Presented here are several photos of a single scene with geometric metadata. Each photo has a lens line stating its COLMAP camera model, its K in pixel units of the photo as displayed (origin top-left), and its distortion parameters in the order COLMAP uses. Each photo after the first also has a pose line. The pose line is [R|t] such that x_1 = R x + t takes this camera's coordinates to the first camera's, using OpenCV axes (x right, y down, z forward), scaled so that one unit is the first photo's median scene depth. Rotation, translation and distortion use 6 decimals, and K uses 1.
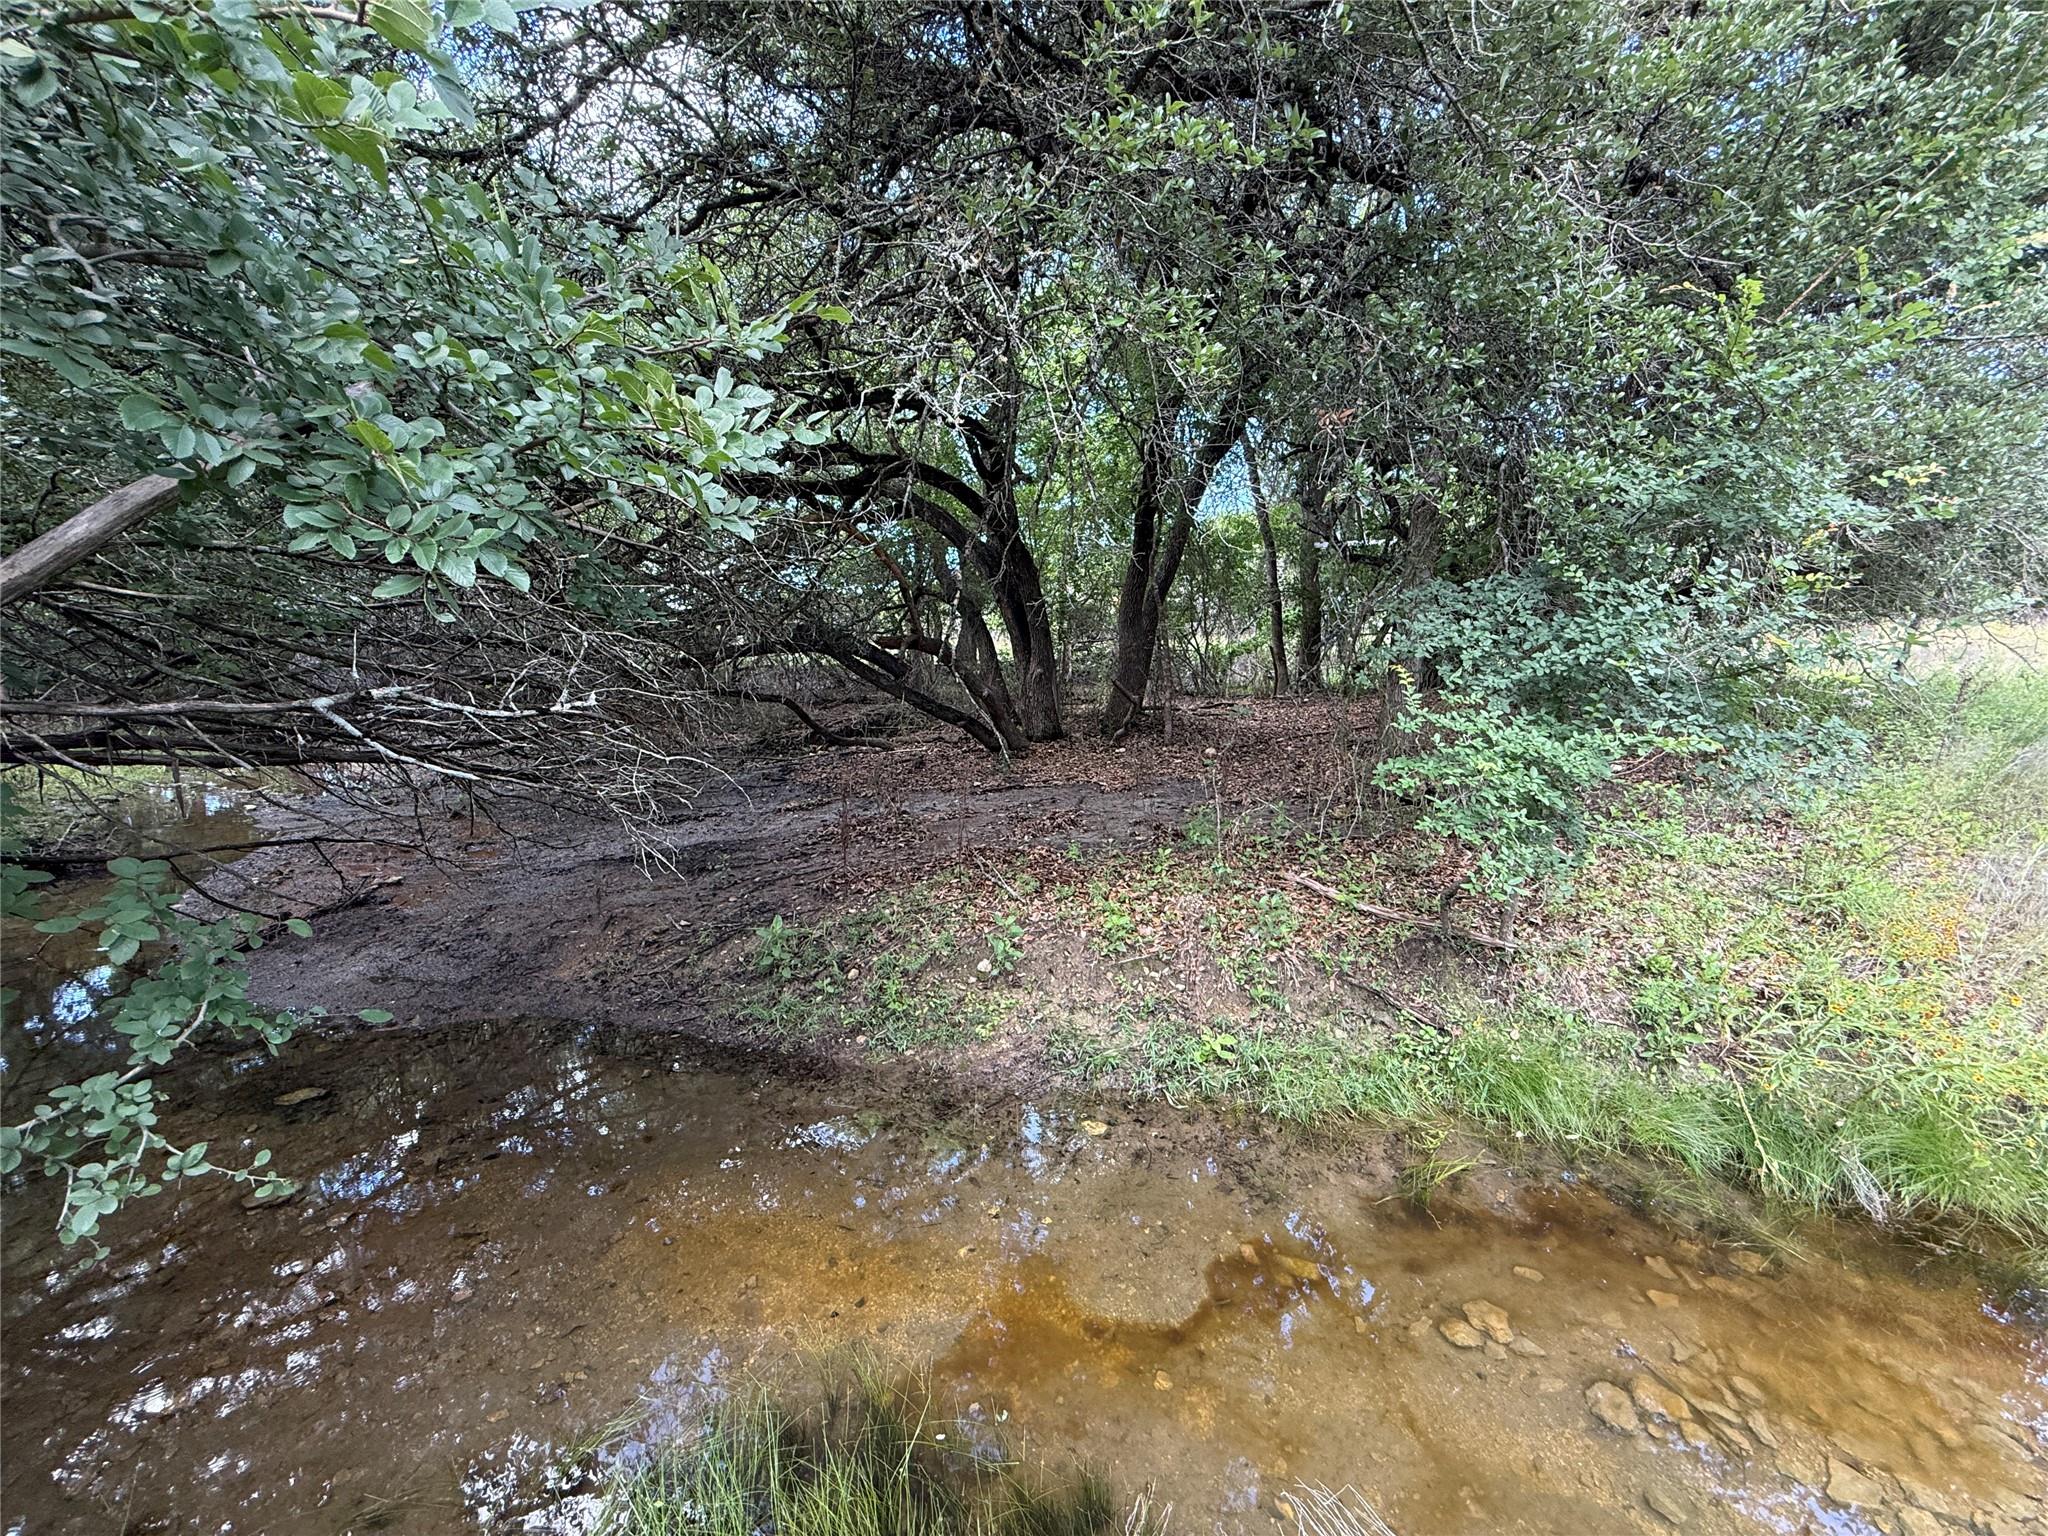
lens RADIAL K [[786.6, 0, 1020.3], [0, 786.6, 766.8], [0, 0, 1]] dist [-0.025376, 0.003731]
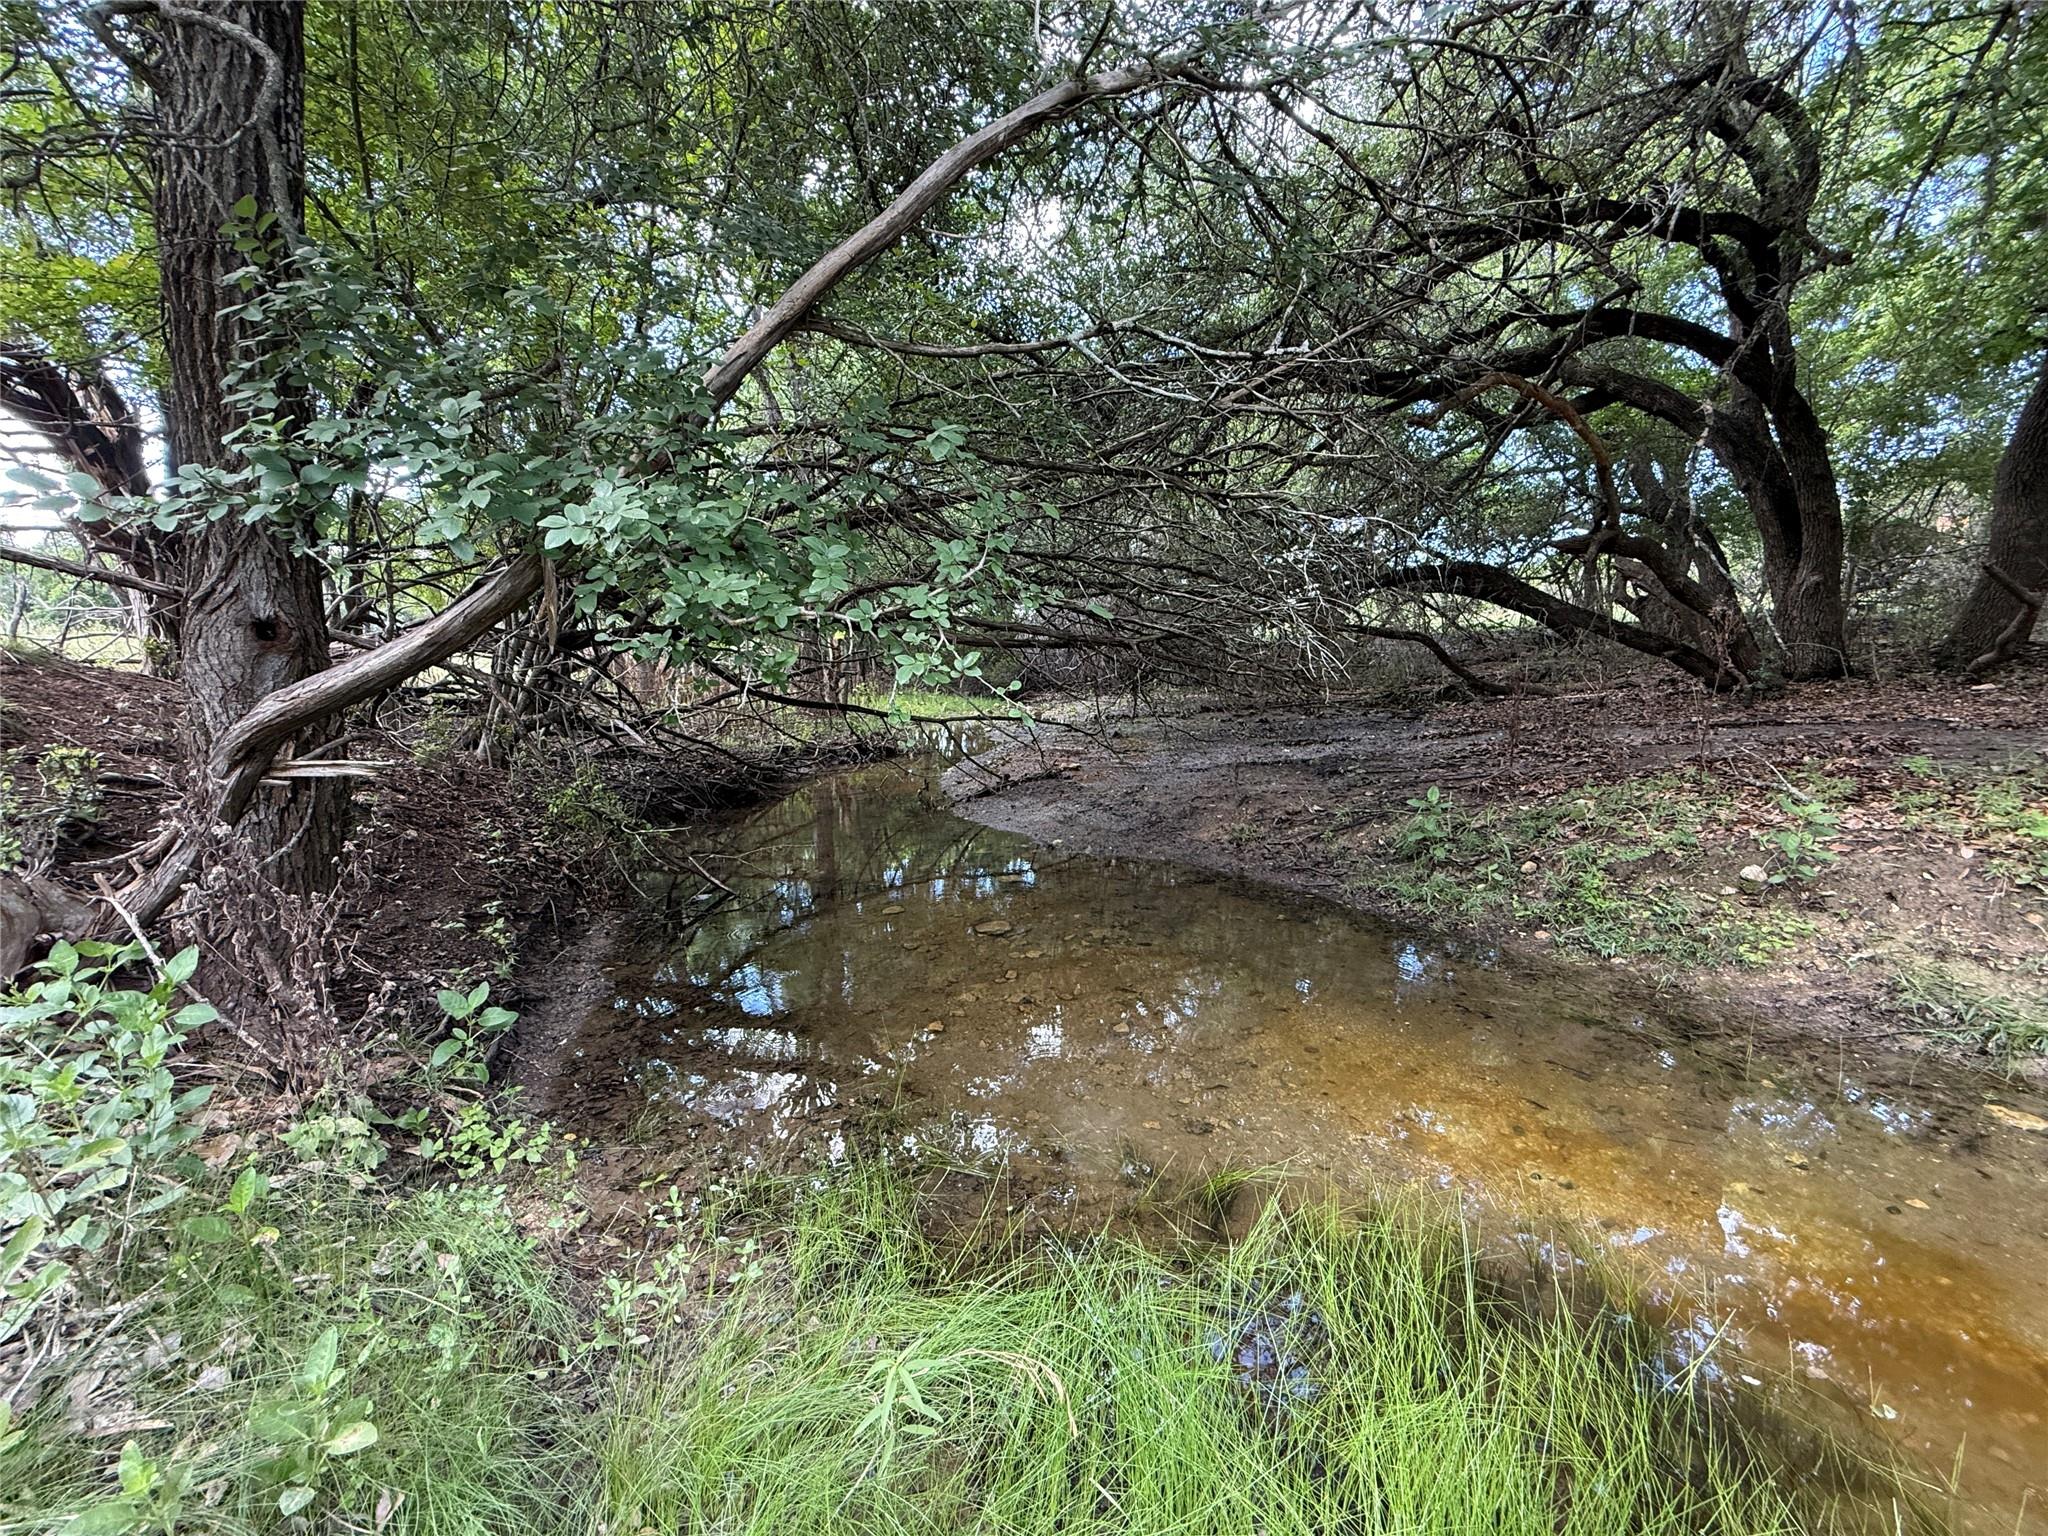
lens RADIAL K [[786.6, 0, 1020.3], [0, 786.6, 766.8], [0, 0, 1]] dist [-0.025376, 0.003731]
pose [[0.737112, 0.067982, -0.672343, -0.069040], [-0.057888, 0.997622, 0.037407, 0.165150], [0.673287, 0.011347, 0.739294, 0.056584]]
